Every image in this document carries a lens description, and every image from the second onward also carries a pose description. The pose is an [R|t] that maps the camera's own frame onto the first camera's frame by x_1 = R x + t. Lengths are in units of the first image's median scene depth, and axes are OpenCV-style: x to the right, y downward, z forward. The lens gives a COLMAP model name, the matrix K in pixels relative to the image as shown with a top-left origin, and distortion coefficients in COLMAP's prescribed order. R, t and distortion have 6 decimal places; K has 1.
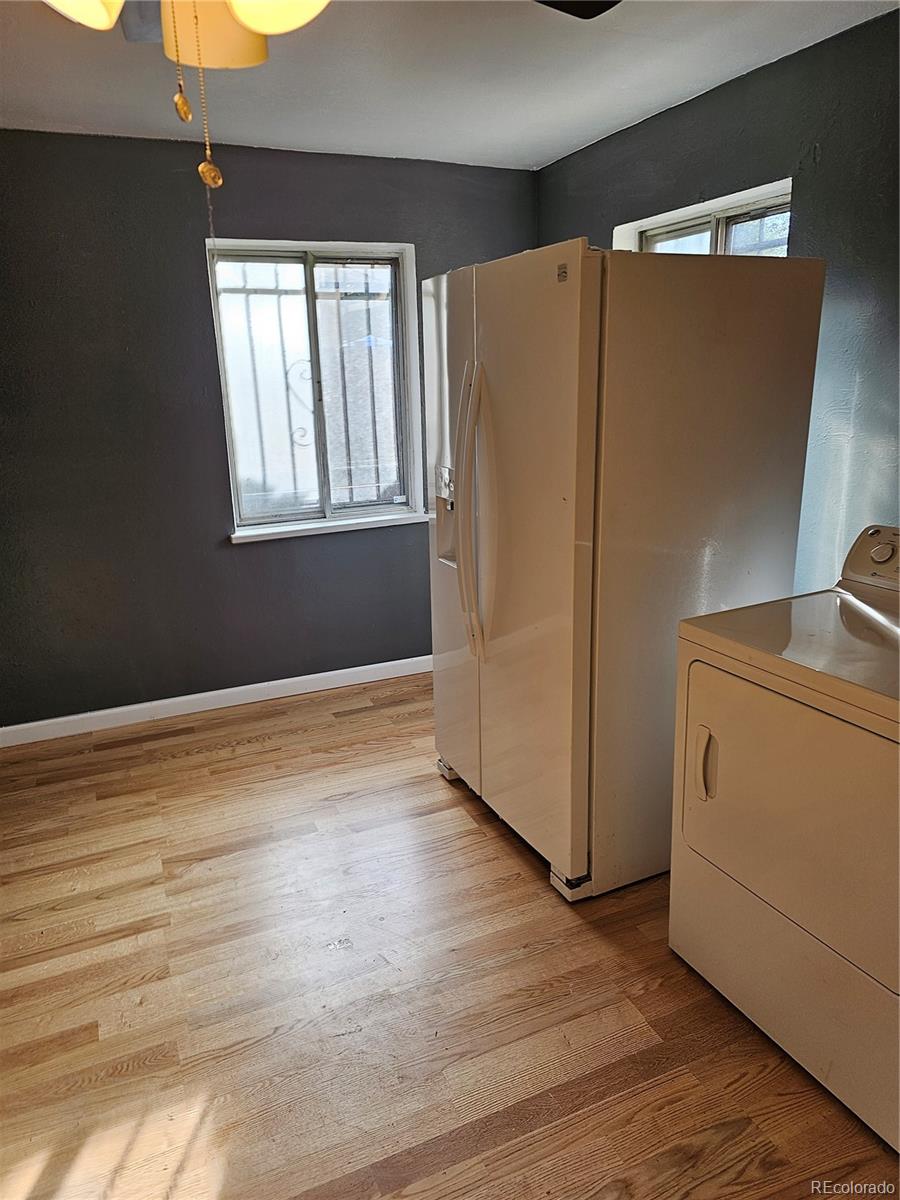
lens RADIAL K [[805.7, 0, 450.0], [0, 805.7, 600.0], [0, 0, 1]] dist [0.039424, -0.065313]
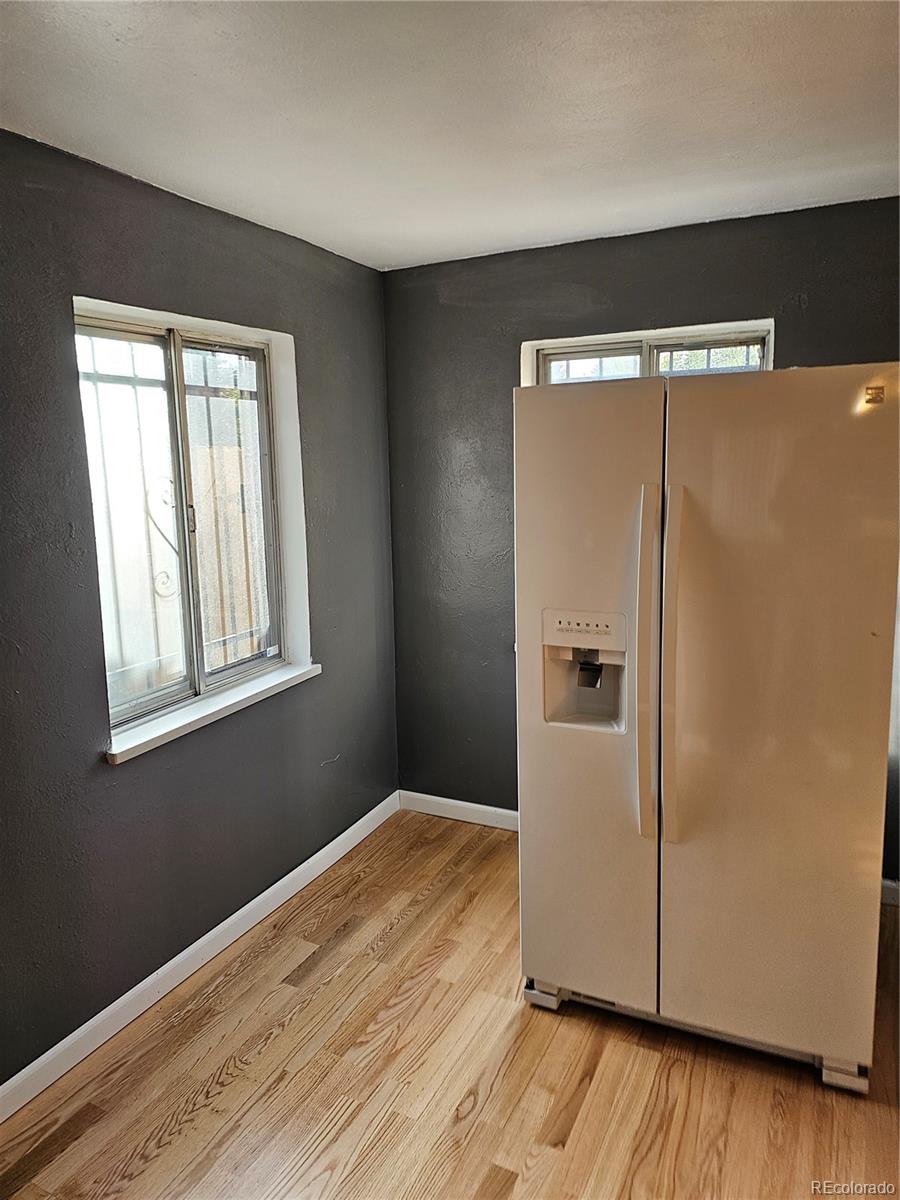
lens RADIAL K [[813.6, 0, 452.4], [0, 813.6, 558.6], [0, 0, 1]] dist [0.048633, -0.050366]
pose [[0.762229, -0.074074, 0.643055, -0.467302], [0.178181, 0.979063, -0.098423, -0.116630], [-0.622301, 0.189601, 0.759469, 0.331919]]
